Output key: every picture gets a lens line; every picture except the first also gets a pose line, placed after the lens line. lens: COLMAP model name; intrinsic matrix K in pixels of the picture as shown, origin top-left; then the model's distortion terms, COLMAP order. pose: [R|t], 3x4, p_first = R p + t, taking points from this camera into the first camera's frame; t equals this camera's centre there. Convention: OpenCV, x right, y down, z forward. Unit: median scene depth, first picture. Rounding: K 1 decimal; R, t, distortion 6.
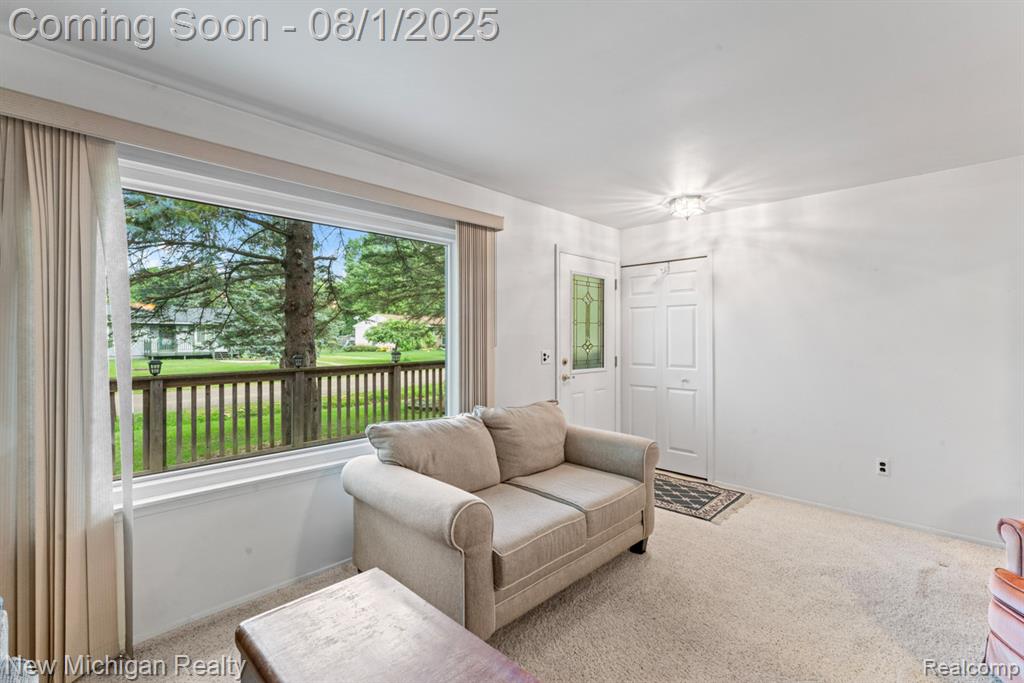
lens RADIAL K [[451.4, 0, 512.0], [0, 451.4, 341.5], [0, 0, 1]] dist [-0.000834, 0.000161]
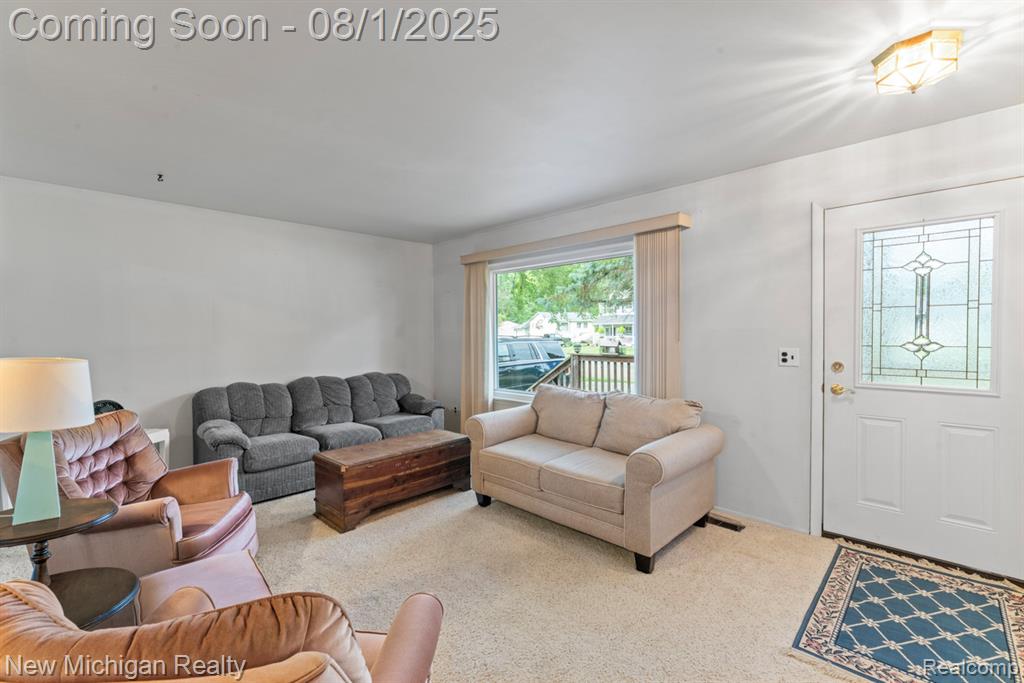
lens RADIAL K [[451.4, 0, 512.0], [0, 451.4, 341.5], [0, 0, 1]] dist [-0.000834, 0.000161]
pose [[0.018360, 0.017463, -0.999679, 0.833327], [-0.002500, 0.999845, 0.017419, -0.004671], [0.999828, 0.002179, 0.018401, 0.520859]]
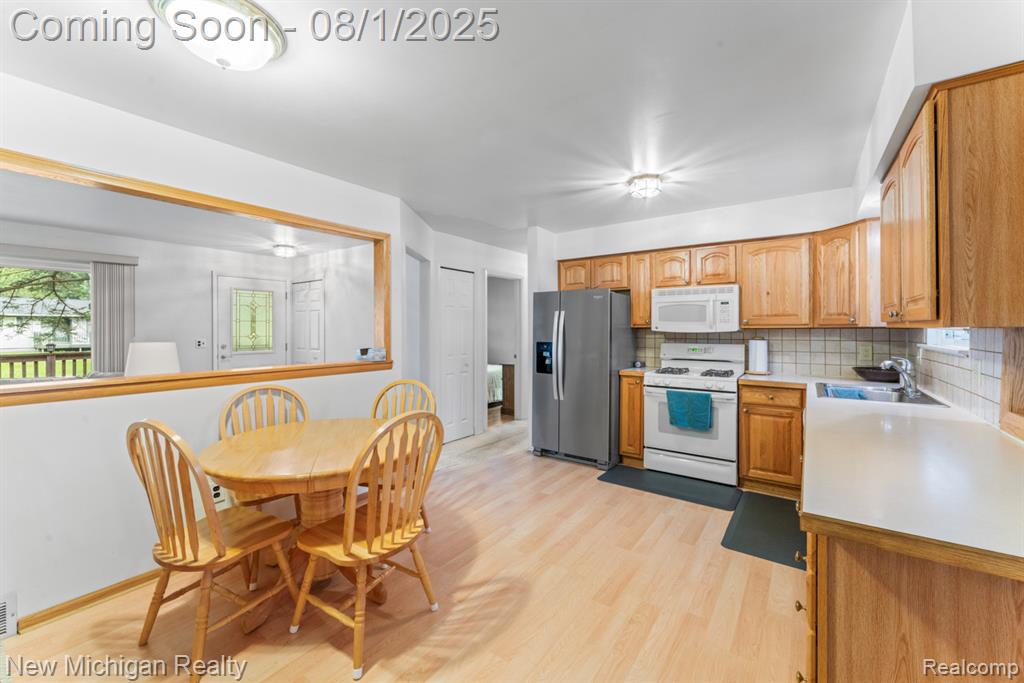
lens RADIAL K [[413.4, 0, 511.9], [0, 413.4, 330.0], [0, 0, 1]] dist [-0.001259, -0.000160]
pose [[0.987355, -0.003107, 0.158497, 0.905957], [0.004133, 0.999973, -0.006141, -0.000181], [-0.158473, 0.006719, 0.987340, -0.568216]]
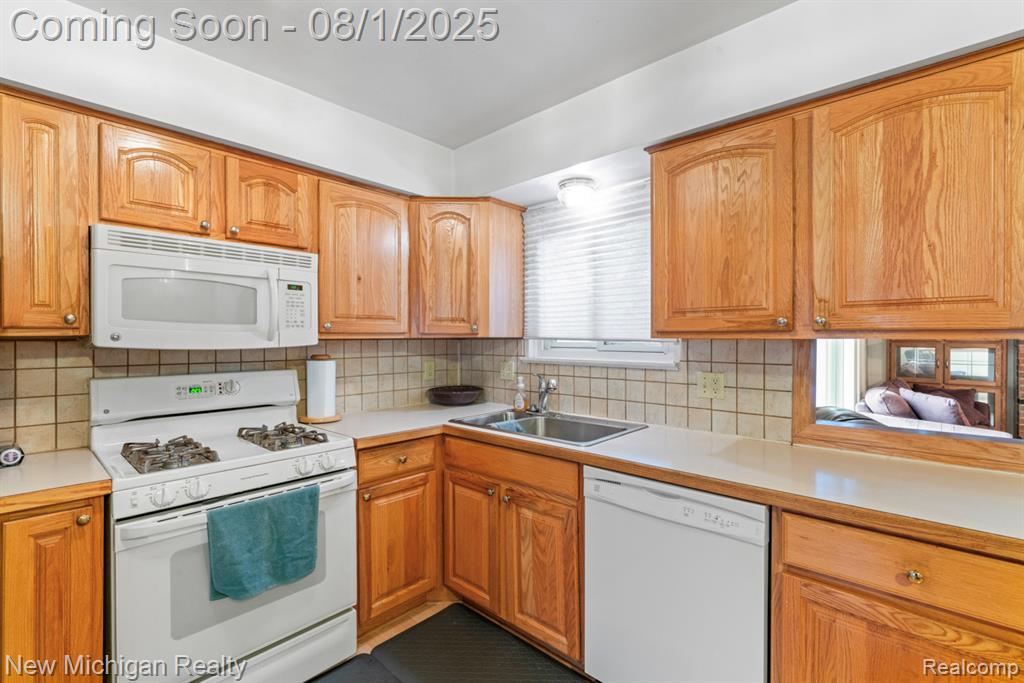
lens RADIAL K [[454.9, 0, 512.0], [0, 454.9, 341.5], [0, 0, 1]] dist [-0.002238, -0.000355]
pose [[-0.031666, -0.006858, 0.999475, 1.029297], [0.010038, 0.999924, 0.007179, -0.006830], [-0.999448, 0.010260, -0.031595, 0.089347]]
